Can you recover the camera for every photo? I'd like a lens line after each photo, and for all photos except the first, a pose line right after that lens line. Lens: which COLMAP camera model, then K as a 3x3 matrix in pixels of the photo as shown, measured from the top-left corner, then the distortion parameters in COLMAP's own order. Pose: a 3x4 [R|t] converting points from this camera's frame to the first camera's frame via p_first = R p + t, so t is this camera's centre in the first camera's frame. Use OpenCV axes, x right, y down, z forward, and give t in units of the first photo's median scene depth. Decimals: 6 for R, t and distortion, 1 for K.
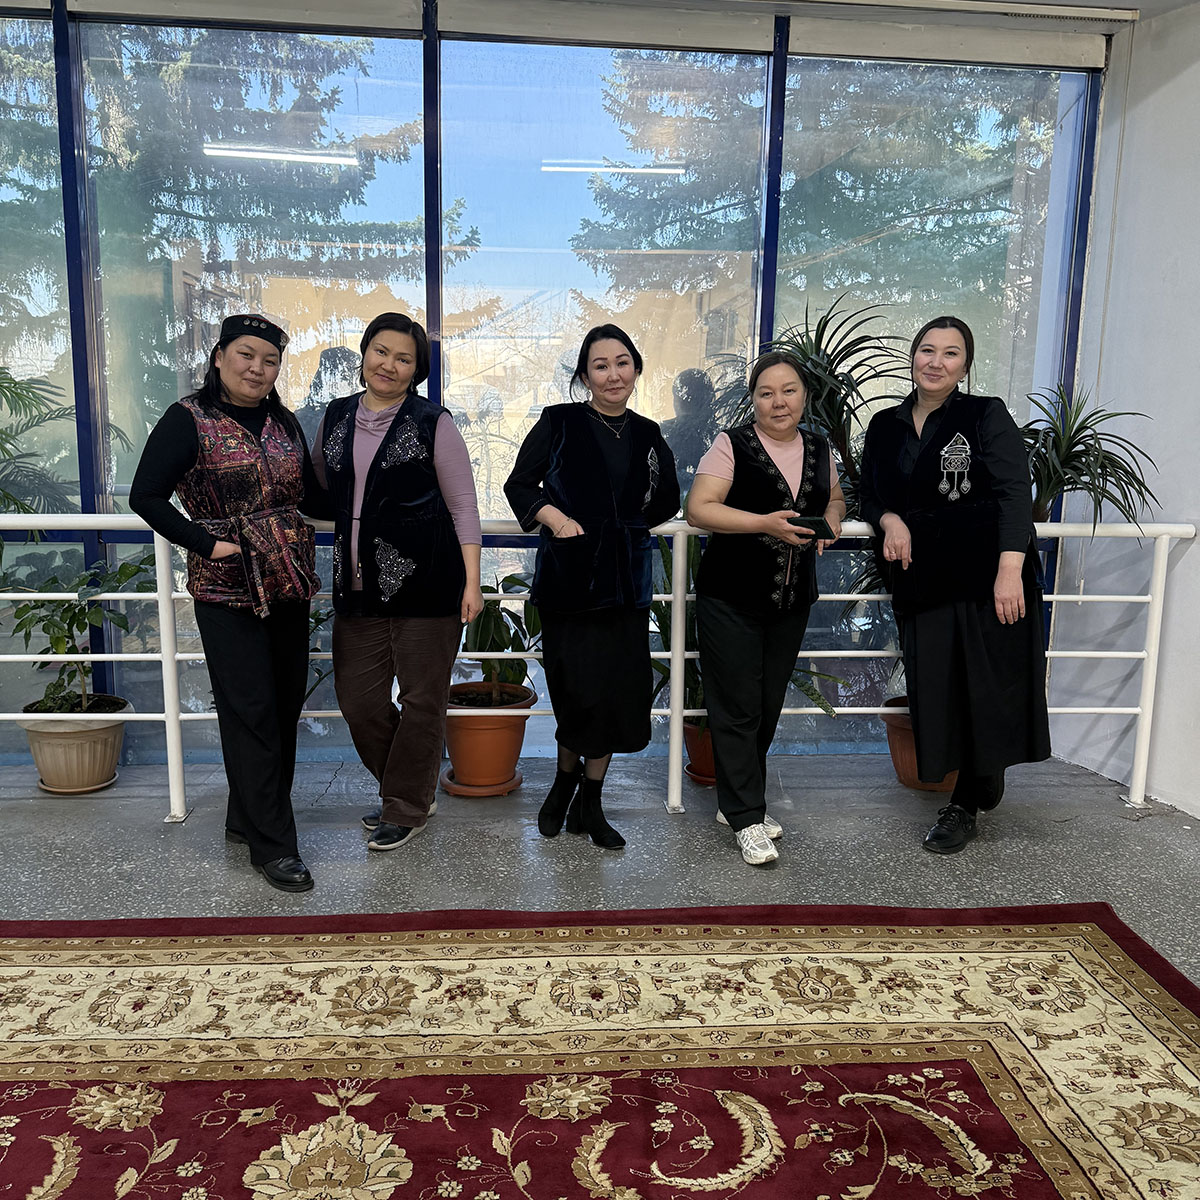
lens RADIAL K [[1120.1, 0, 600.5], [0, 1120.1, 608.5], [0, 0, 1]] dist [0.034664, 0.000000]
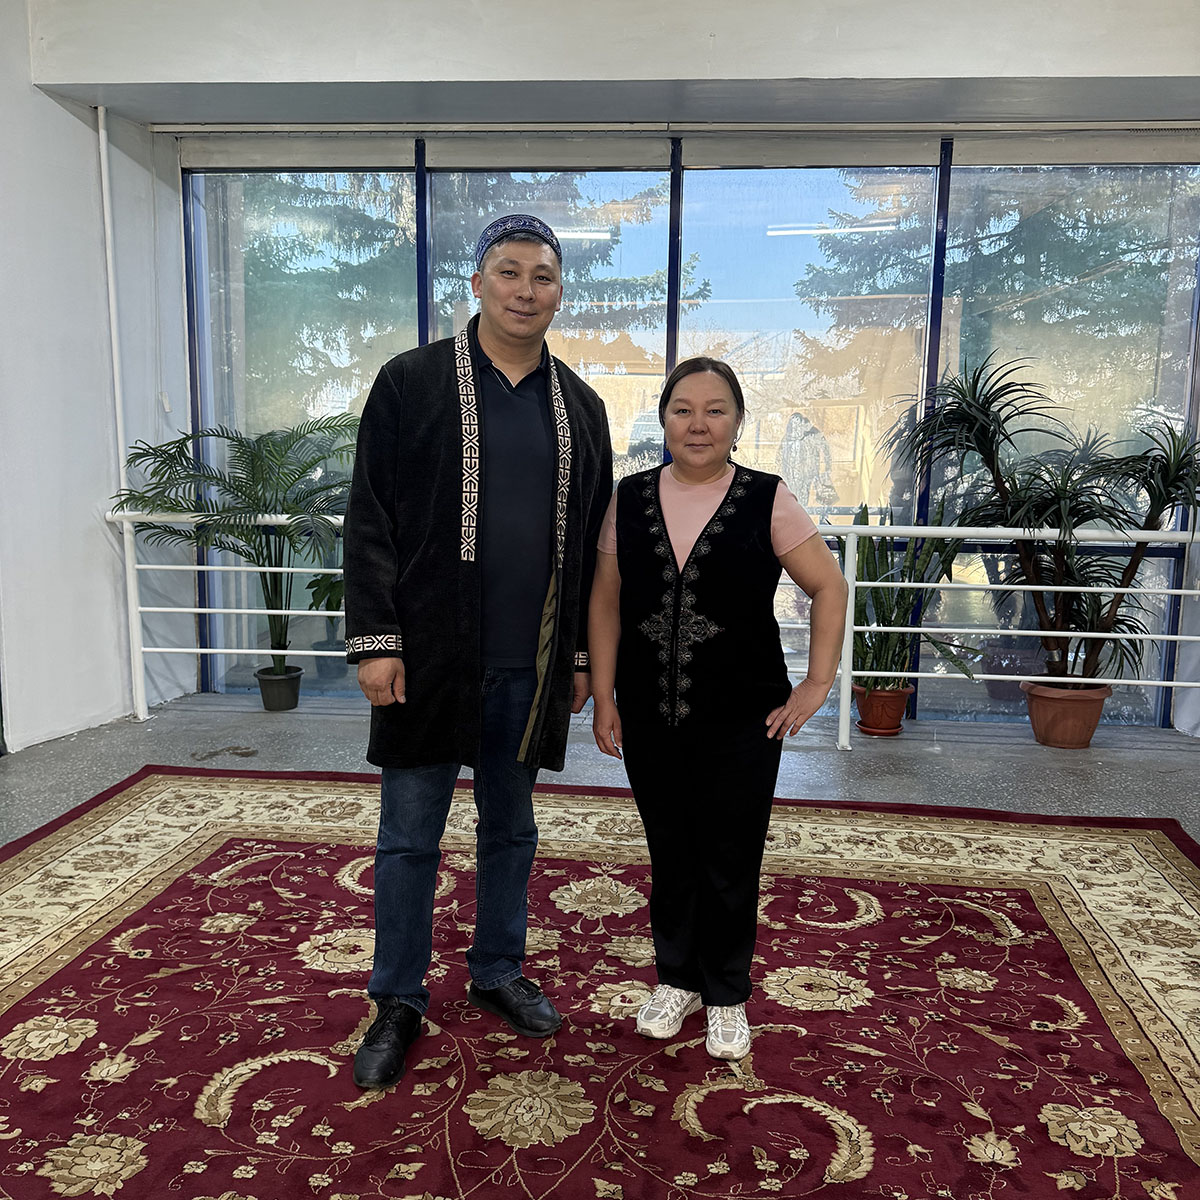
lens RADIAL K [[1120.1, 0, 595.0], [0, 1120.1, 597.9], [0, 0, 1]] dist [0.034664, 0.000000]
pose [[0.979171, 0.024010, -0.201612, 0.061224], [-0.031341, 0.998956, -0.033250, 0.085829], [0.200603, 0.038876, 0.978901, -0.502295]]
